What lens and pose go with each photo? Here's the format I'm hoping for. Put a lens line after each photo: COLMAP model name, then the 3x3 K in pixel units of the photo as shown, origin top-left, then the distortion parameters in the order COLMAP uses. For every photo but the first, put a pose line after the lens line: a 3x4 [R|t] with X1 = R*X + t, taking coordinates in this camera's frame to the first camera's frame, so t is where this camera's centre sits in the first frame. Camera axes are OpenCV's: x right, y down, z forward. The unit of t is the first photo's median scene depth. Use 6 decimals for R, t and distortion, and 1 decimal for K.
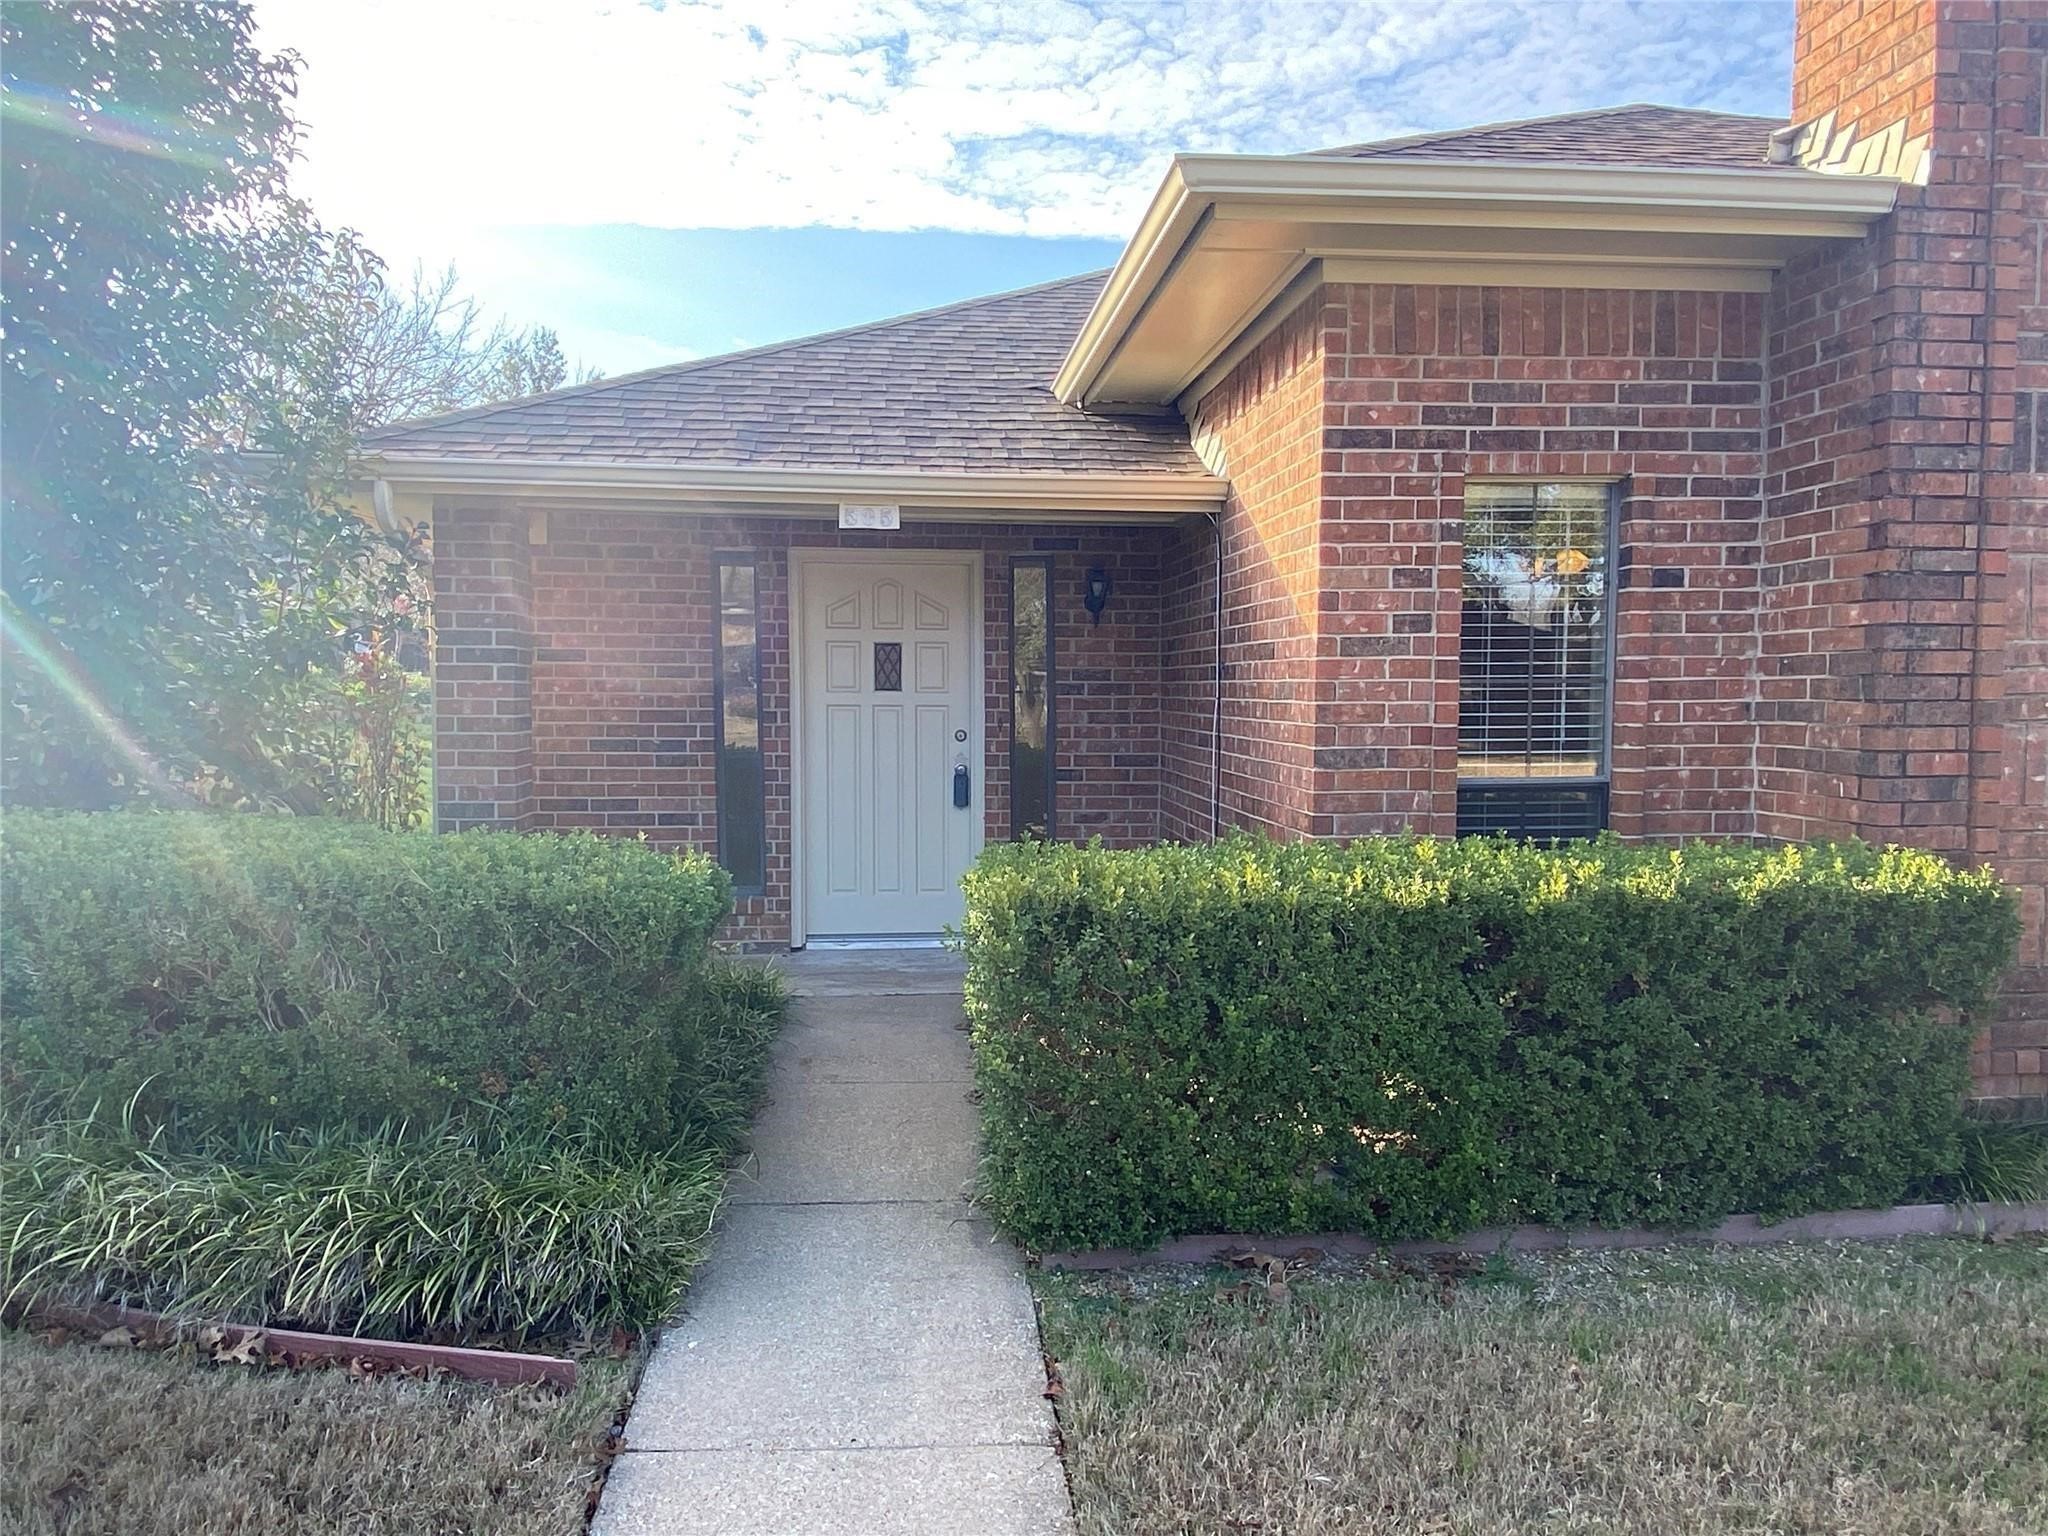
lens RADIAL K [[1419.8, 0, 1028.2], [0, 1419.8, 764.9], [0, 0, 1]] dist [0.028638, -0.007670]
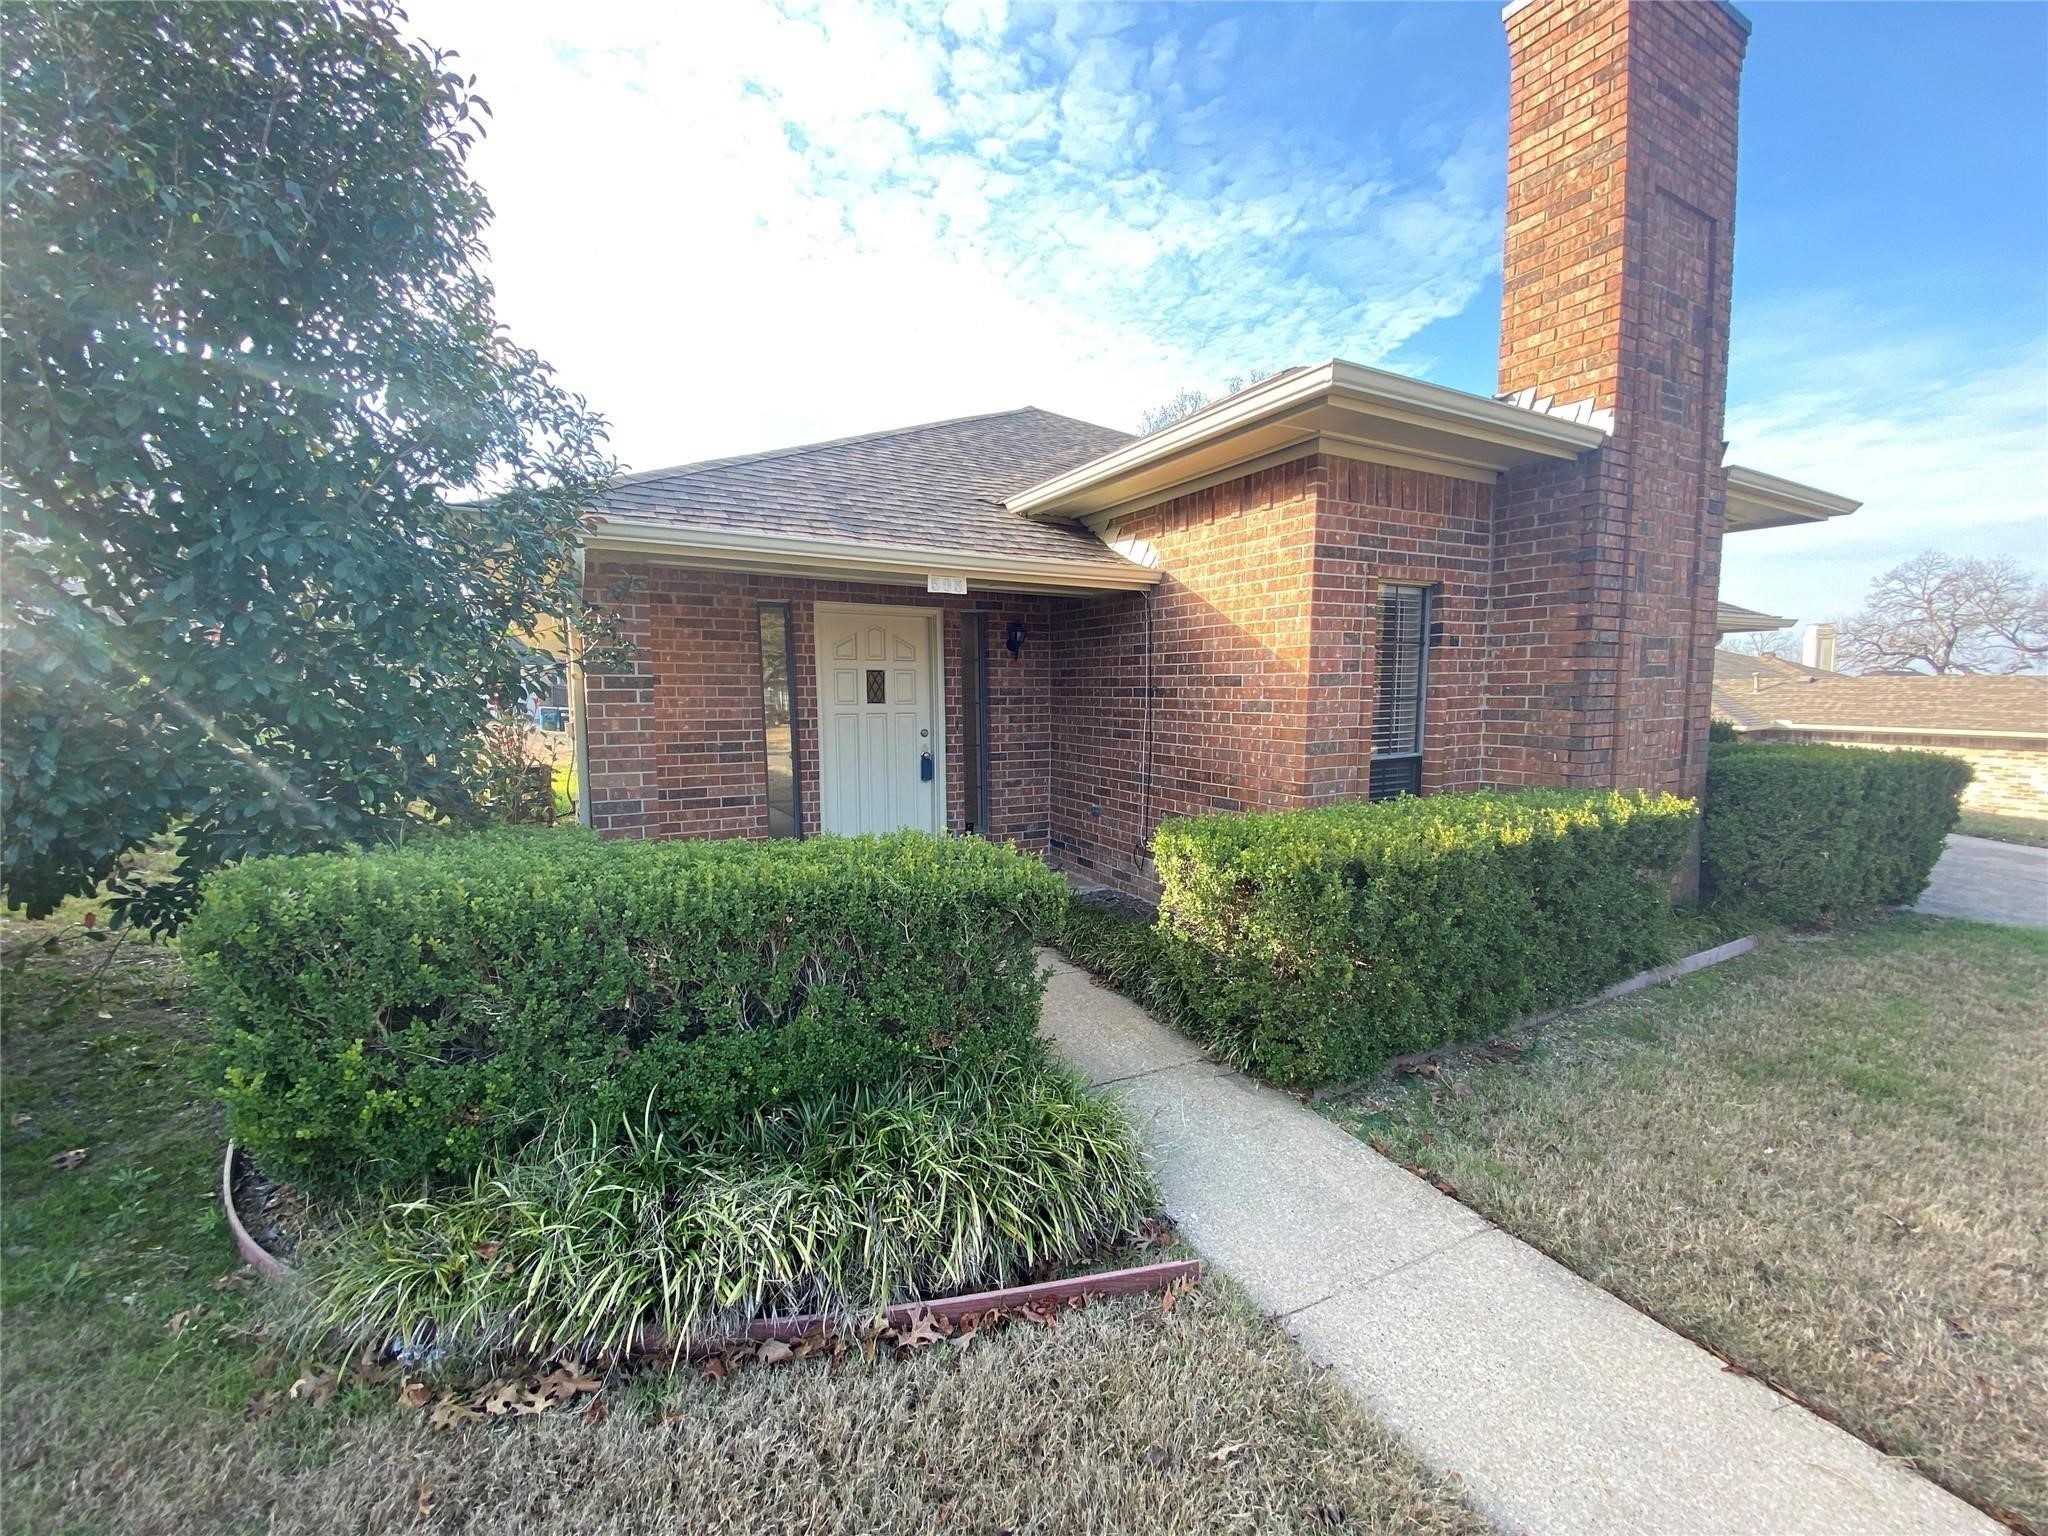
lens RADIAL K [[831.2, 0, 1028.4], [0, 831.2, 769.0], [0, 0, 1]] dist [0.012430, -0.000408]
pose [[0.914779, -0.044808, 0.401461, -0.469972], [0.026342, 0.998331, 0.051402, -0.039034], [-0.403094, -0.036446, 0.914432, 0.255183]]
